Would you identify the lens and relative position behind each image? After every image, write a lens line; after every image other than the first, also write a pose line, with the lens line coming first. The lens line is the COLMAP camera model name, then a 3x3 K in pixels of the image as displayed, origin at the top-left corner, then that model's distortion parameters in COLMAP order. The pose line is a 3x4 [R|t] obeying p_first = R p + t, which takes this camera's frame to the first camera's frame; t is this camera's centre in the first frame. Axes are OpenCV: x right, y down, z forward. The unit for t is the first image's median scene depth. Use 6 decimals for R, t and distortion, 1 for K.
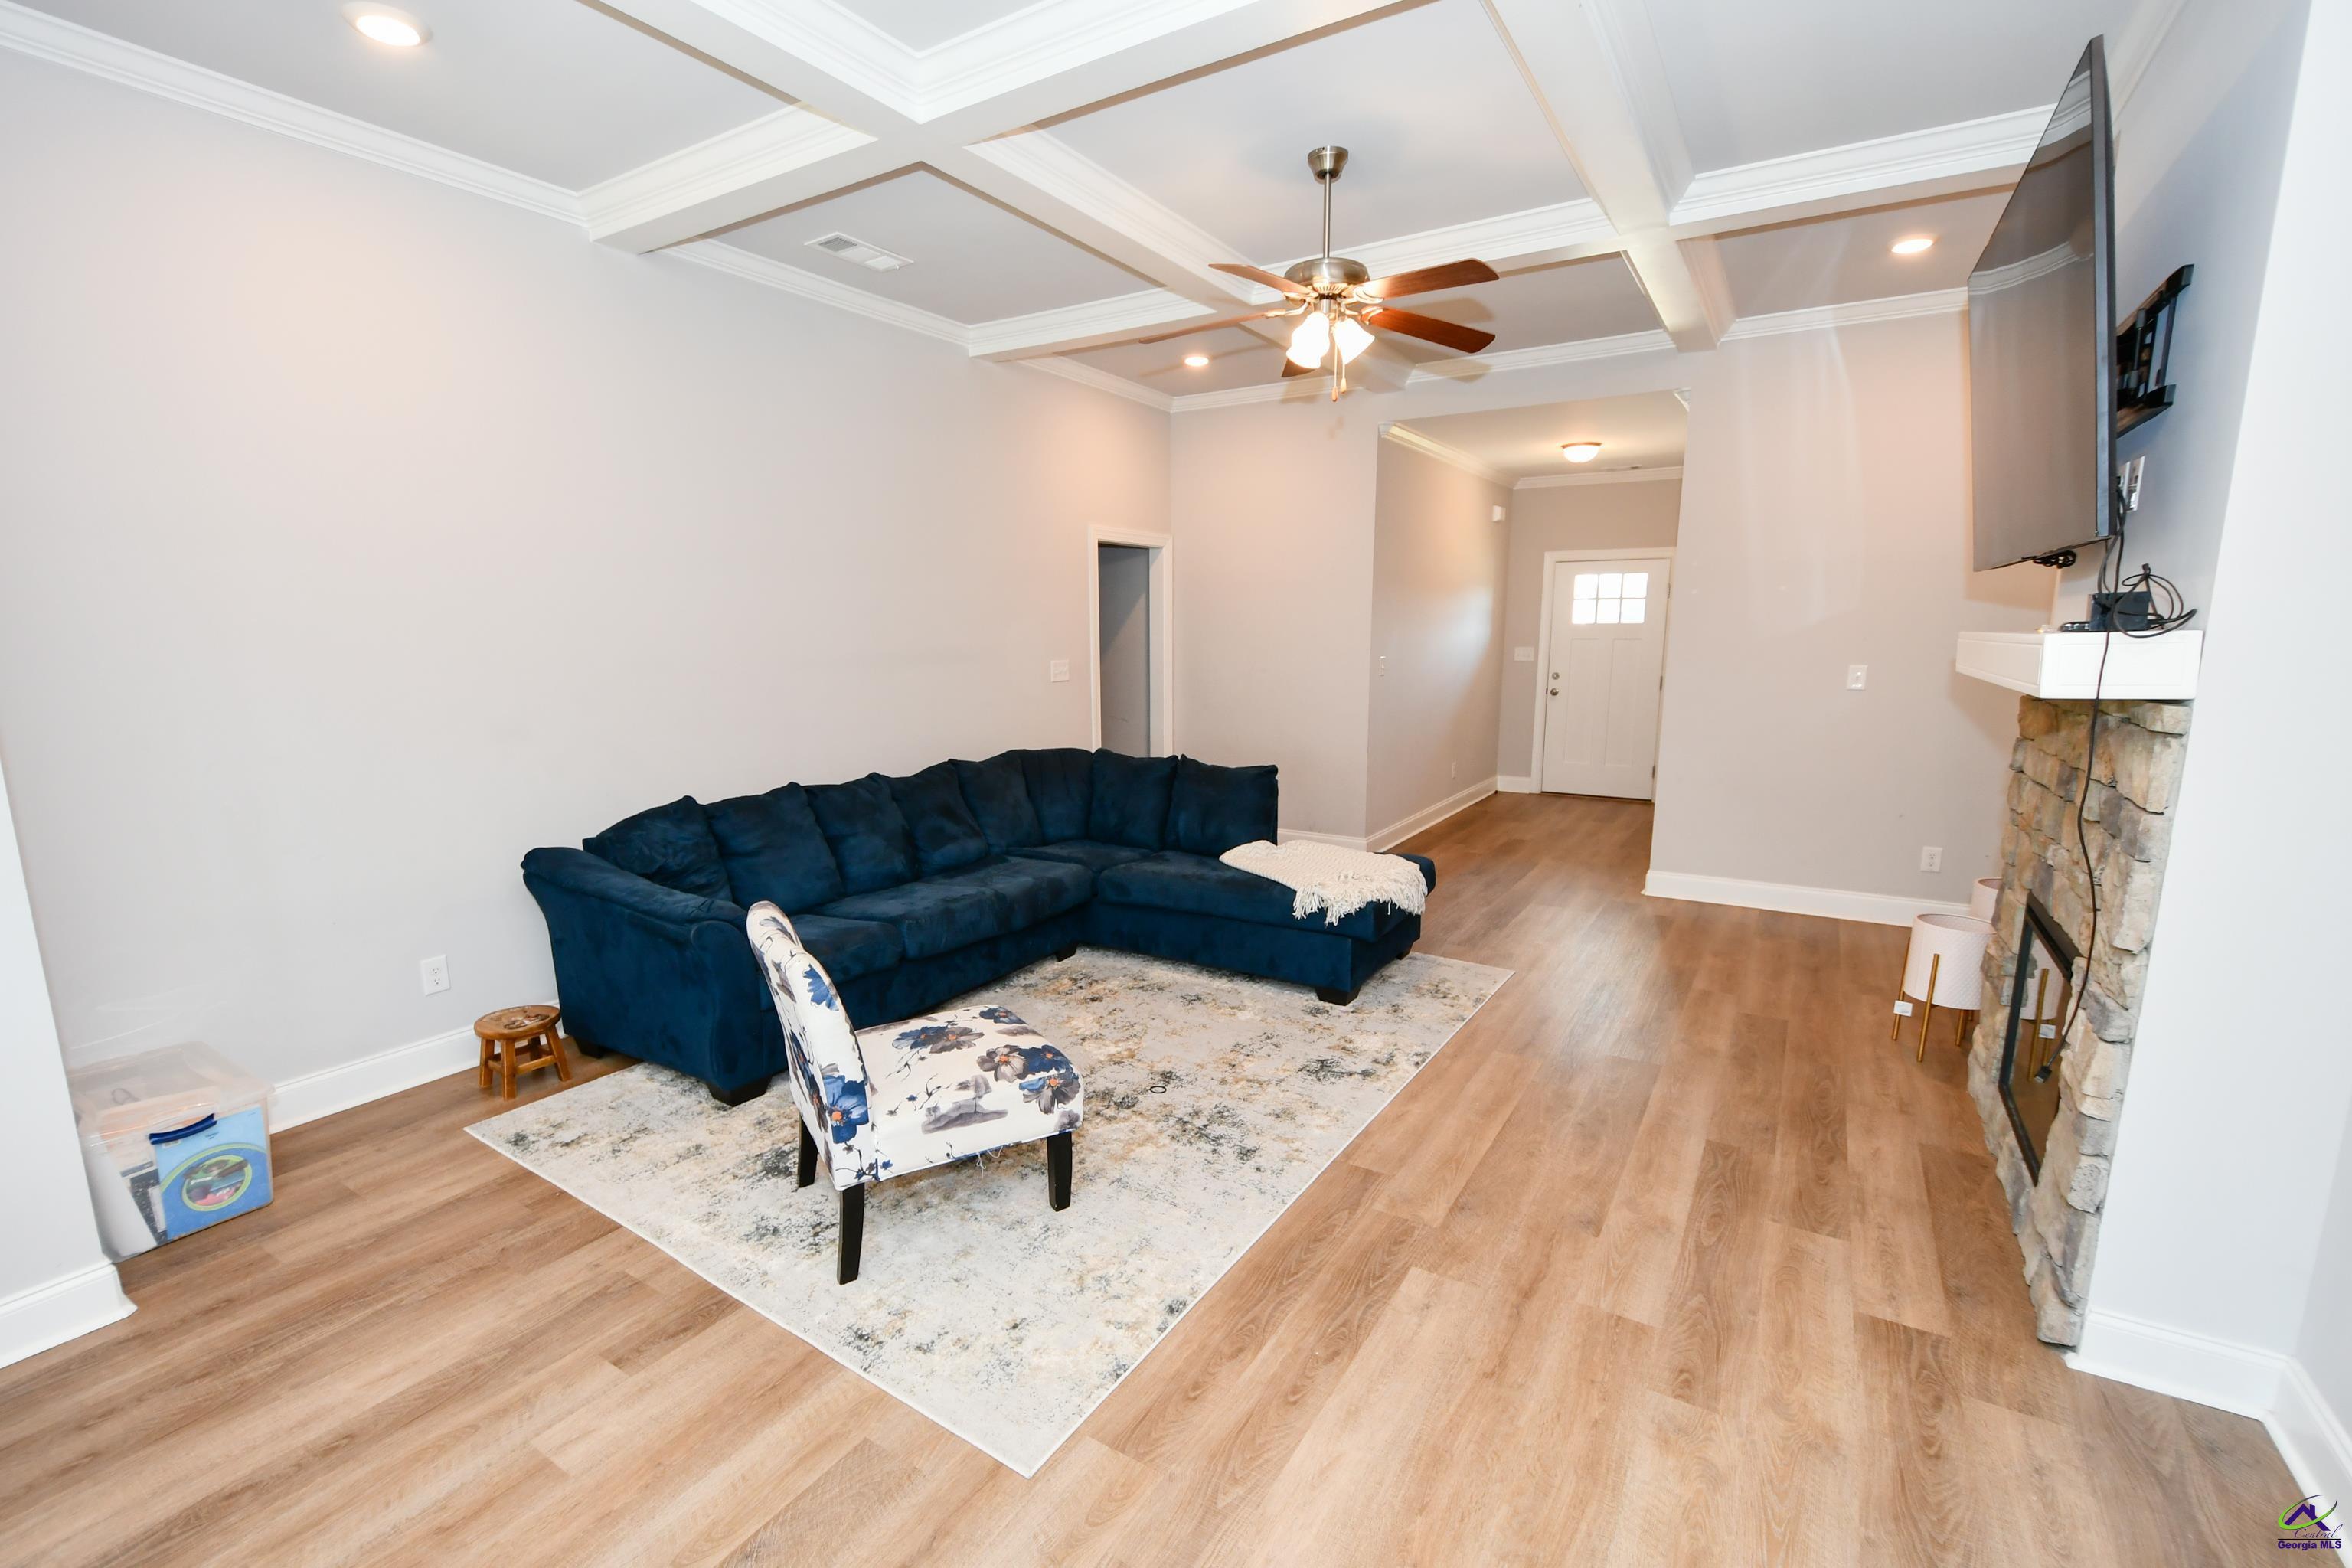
lens RADIAL K [[1032.0, 0, 1160.6], [0, 1032.0, 806.6], [0, 0, 1]] dist [0.006206, -0.007802]
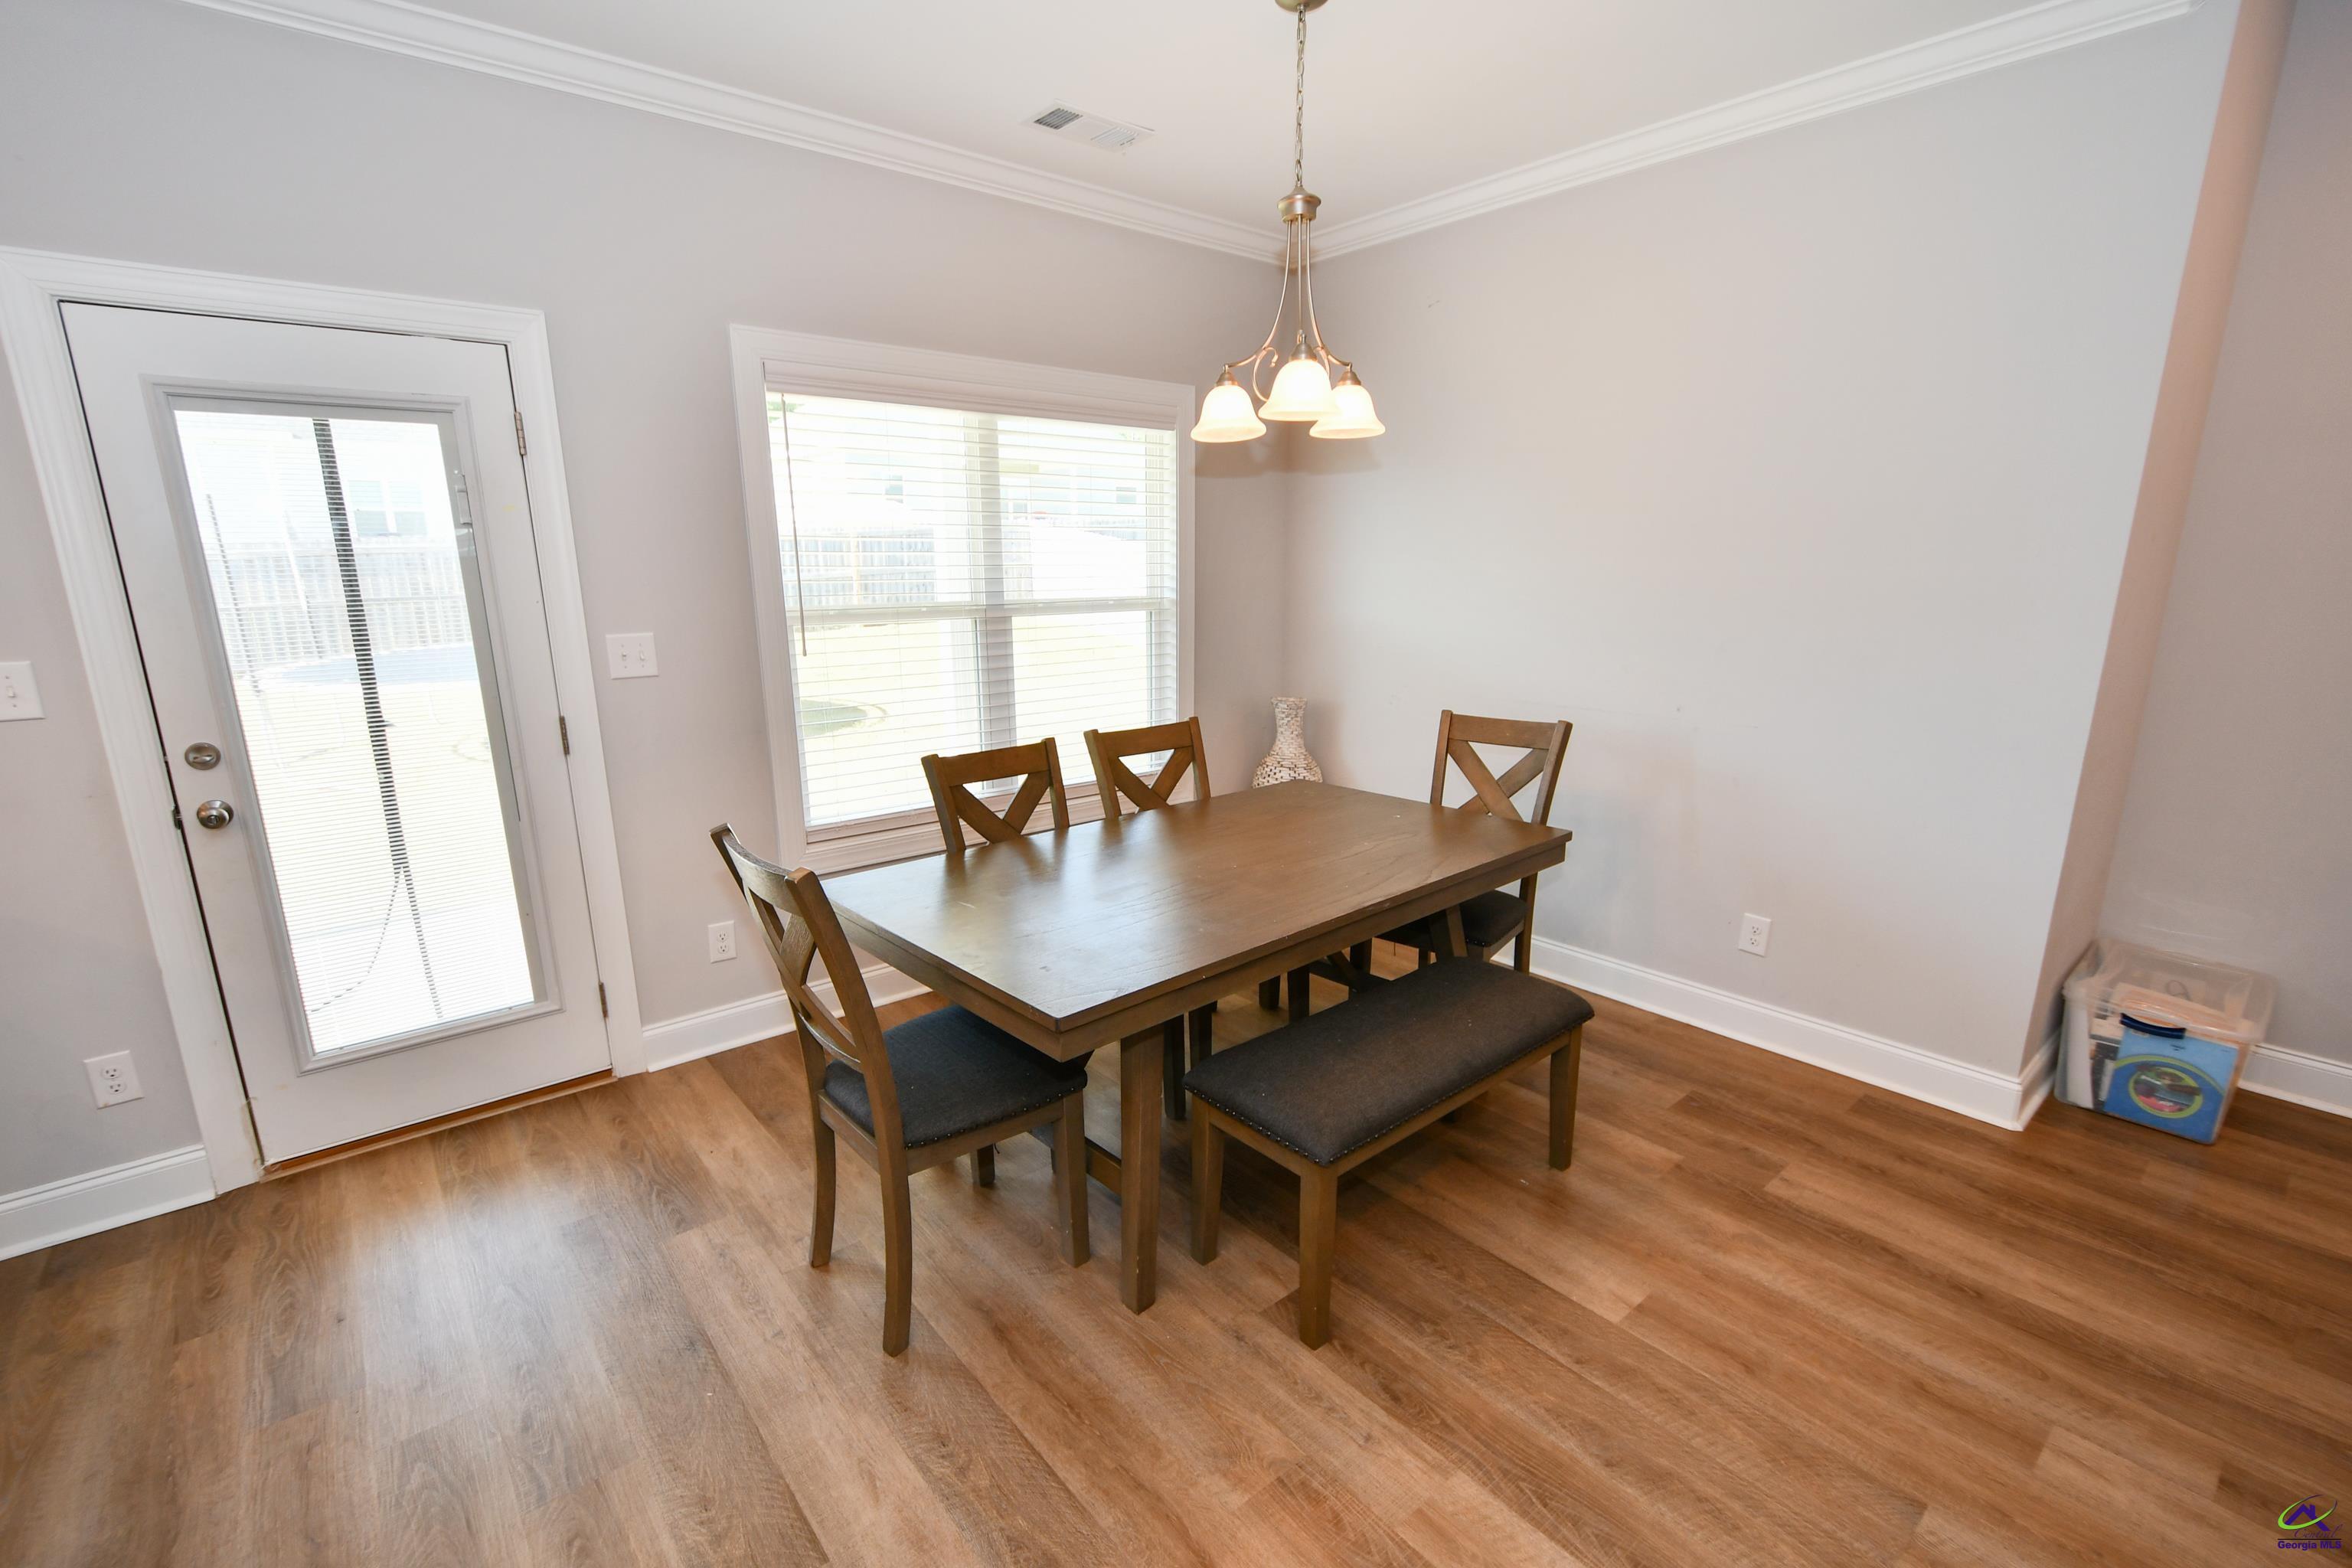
lens RADIAL K [[1032.0, 0, 1160.6], [0, 1032.0, 806.6], [0, 0, 1]] dist [0.006206, -0.007802]
pose [[-0.310051, 0.230397, -0.922380, 0.282086], [-0.162427, 0.943091, 0.290169, -0.038916], [0.936742, 0.239786, -0.254984, 0.264632]]
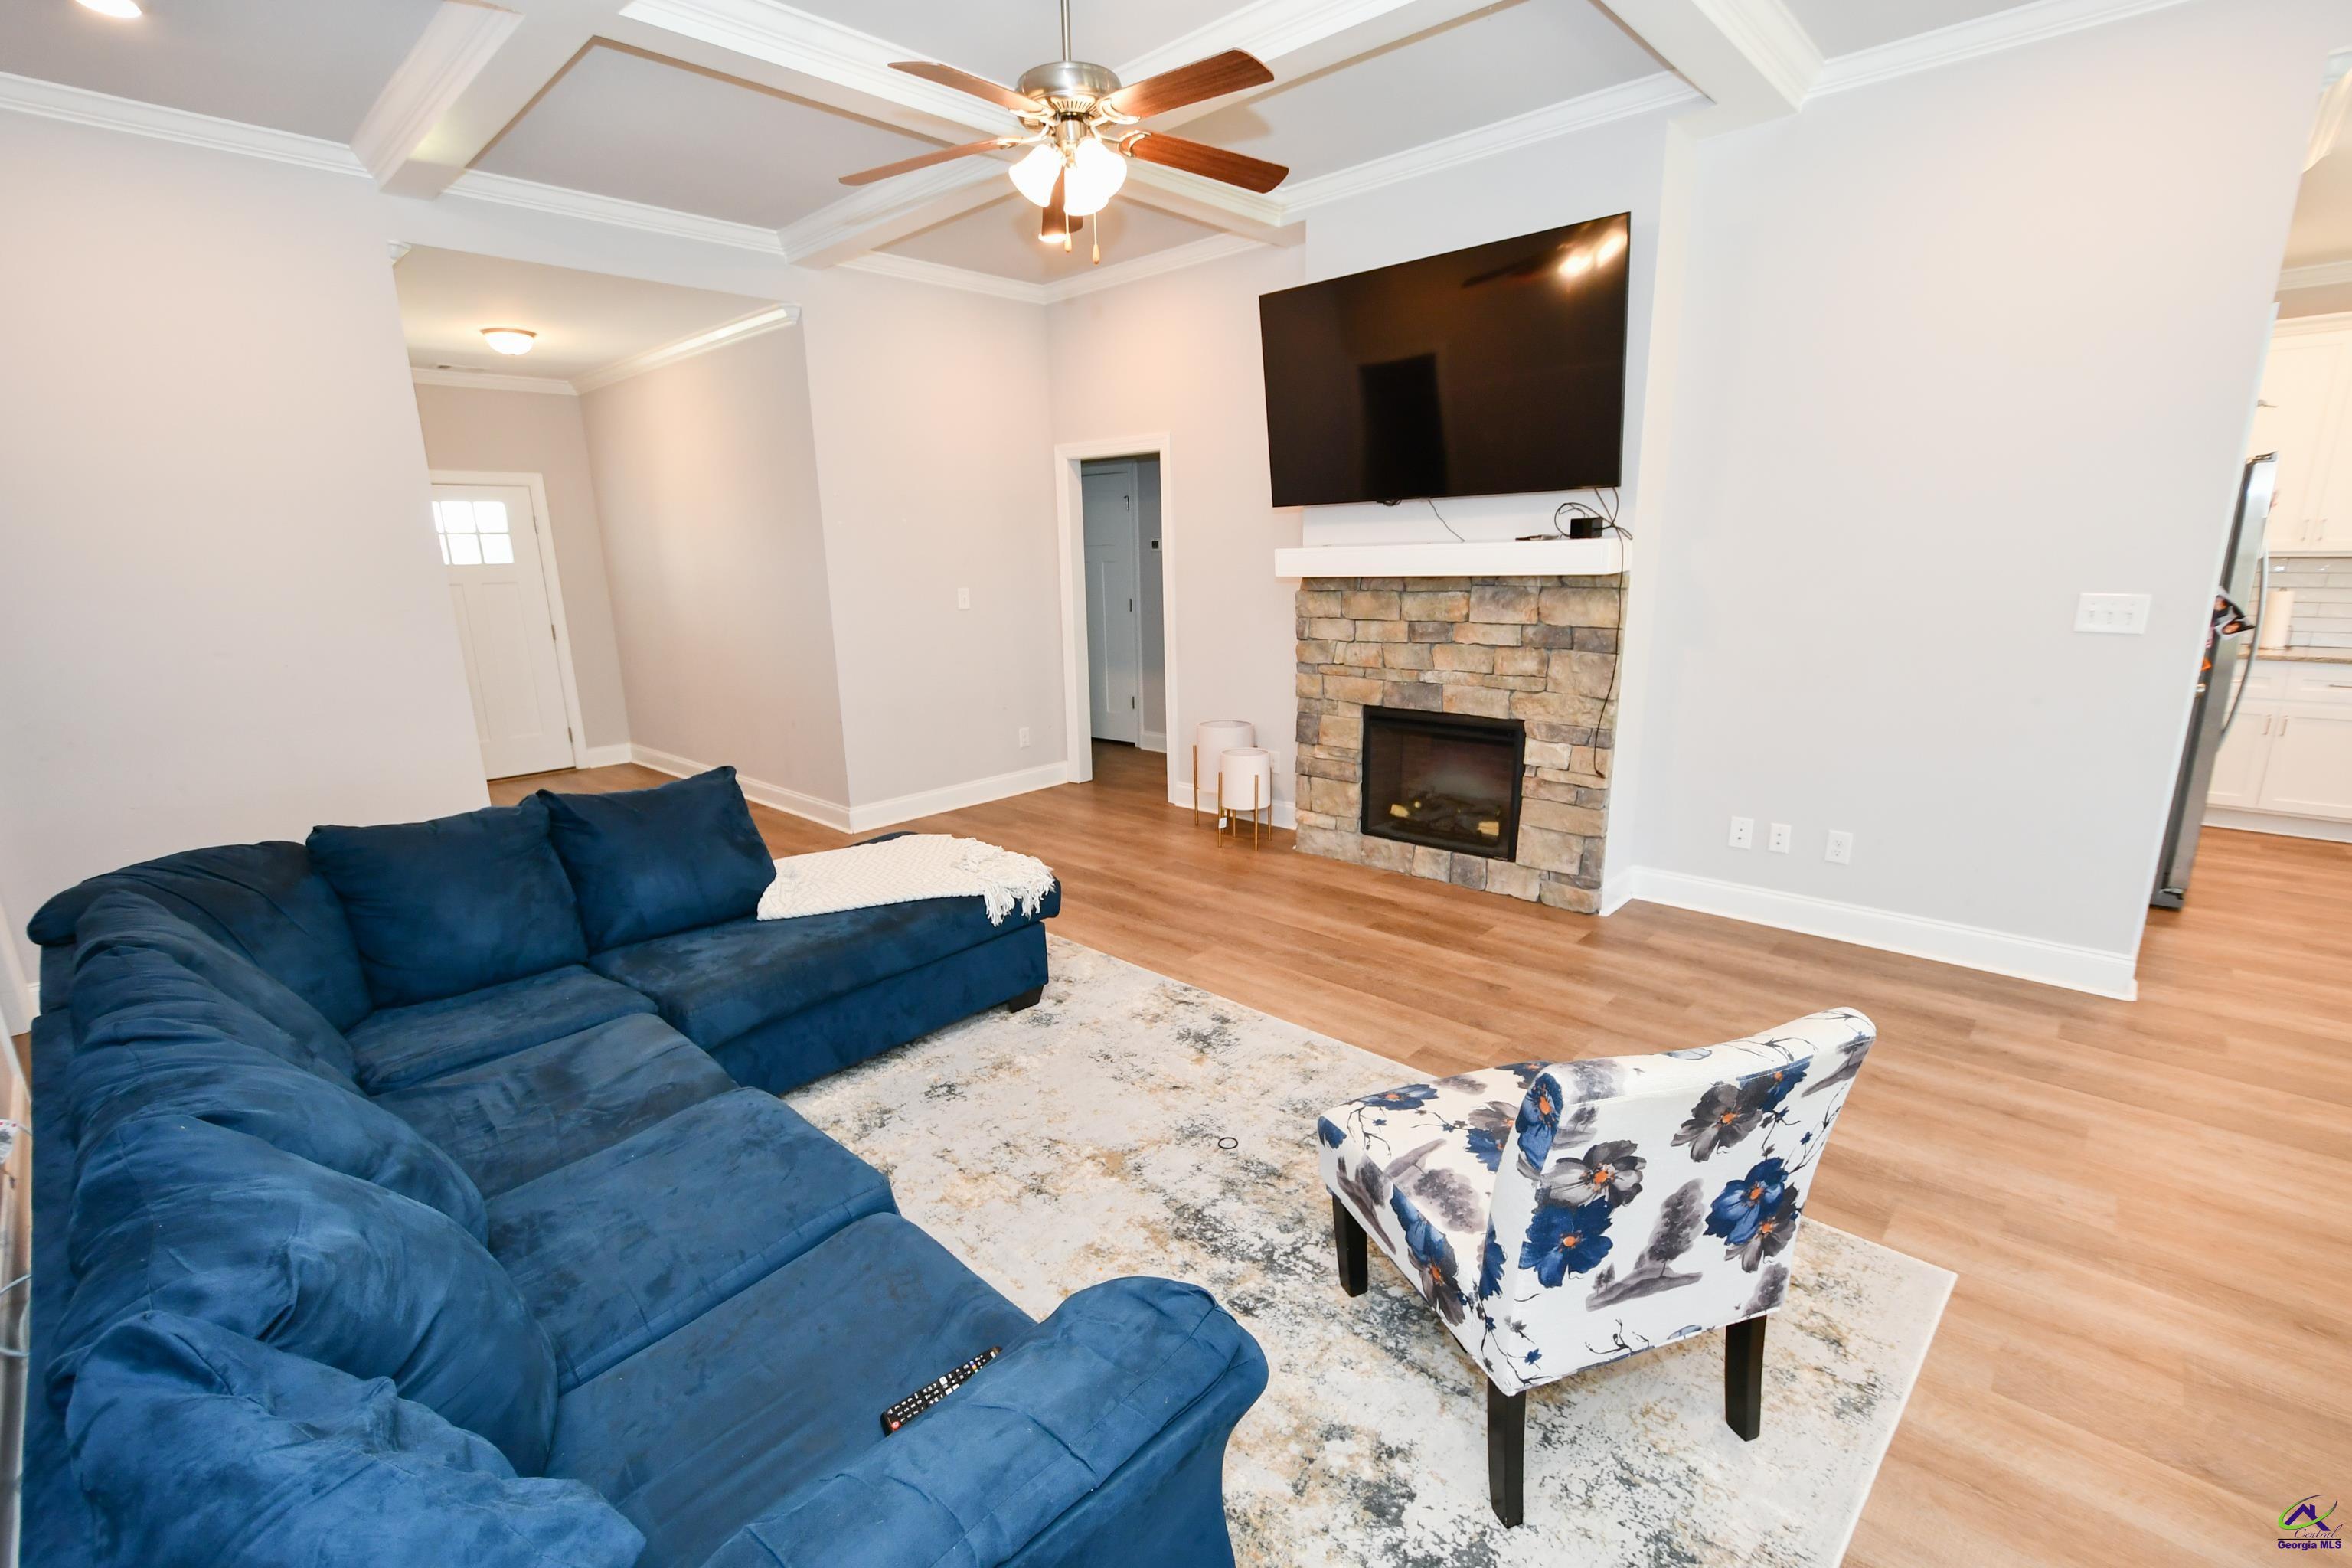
lens RADIAL K [[1032.0, 0, 1160.6], [0, 1032.0, 806.6], [0, 0, 1]] dist [0.006206, -0.007802]
pose [[0.191988, -0.239156, 0.951811, -0.925522], [0.194236, 0.959928, 0.202017, -0.185151], [-0.961984, 0.146092, 0.230747, 1.105835]]
